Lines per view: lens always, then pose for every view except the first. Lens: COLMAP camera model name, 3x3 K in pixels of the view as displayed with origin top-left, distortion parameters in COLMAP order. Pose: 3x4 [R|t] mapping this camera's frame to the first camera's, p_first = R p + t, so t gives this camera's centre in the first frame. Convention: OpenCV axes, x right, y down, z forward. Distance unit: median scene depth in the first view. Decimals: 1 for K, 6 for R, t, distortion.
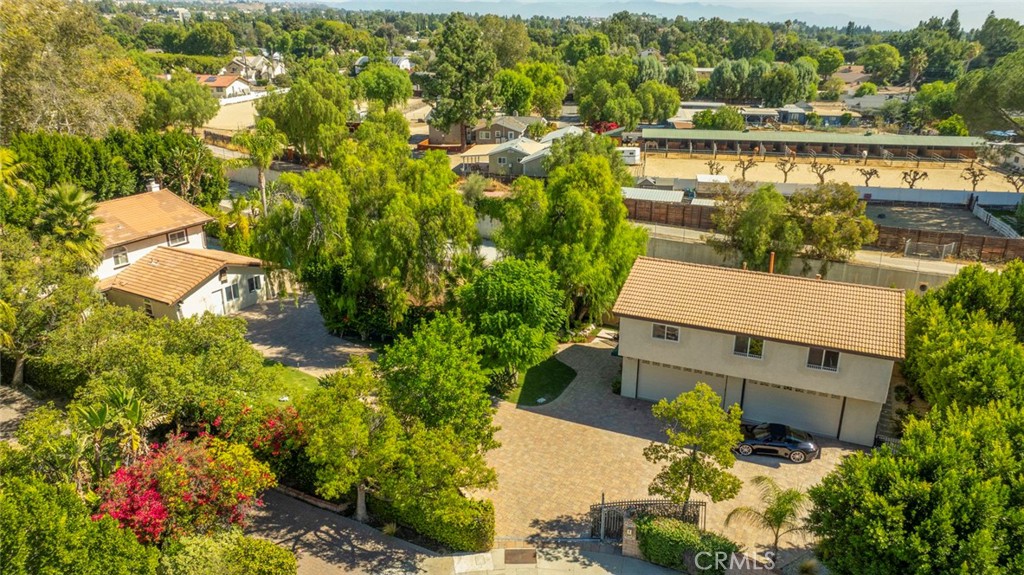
lens RADIAL K [[722.2, 0, 514.0], [0, 722.2, 283.5], [0, 0, 1]] dist [-0.018832, 0.001960]
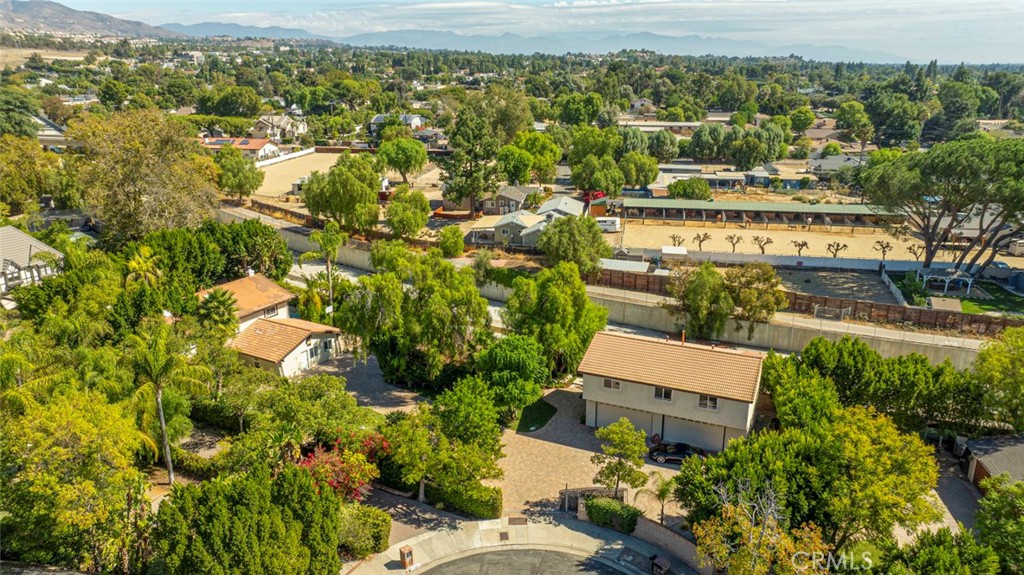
lens RADIAL K [[722.2, 0, 514.0], [0, 722.2, 283.2], [0, 0, 1]] dist [-0.018832, 0.001960]
pose [[0.999985, -0.003802, -0.004014, 0.004128], [0.003632, 0.999131, -0.041519, -0.050396], [0.004169, 0.041504, 0.999130, -0.330829]]
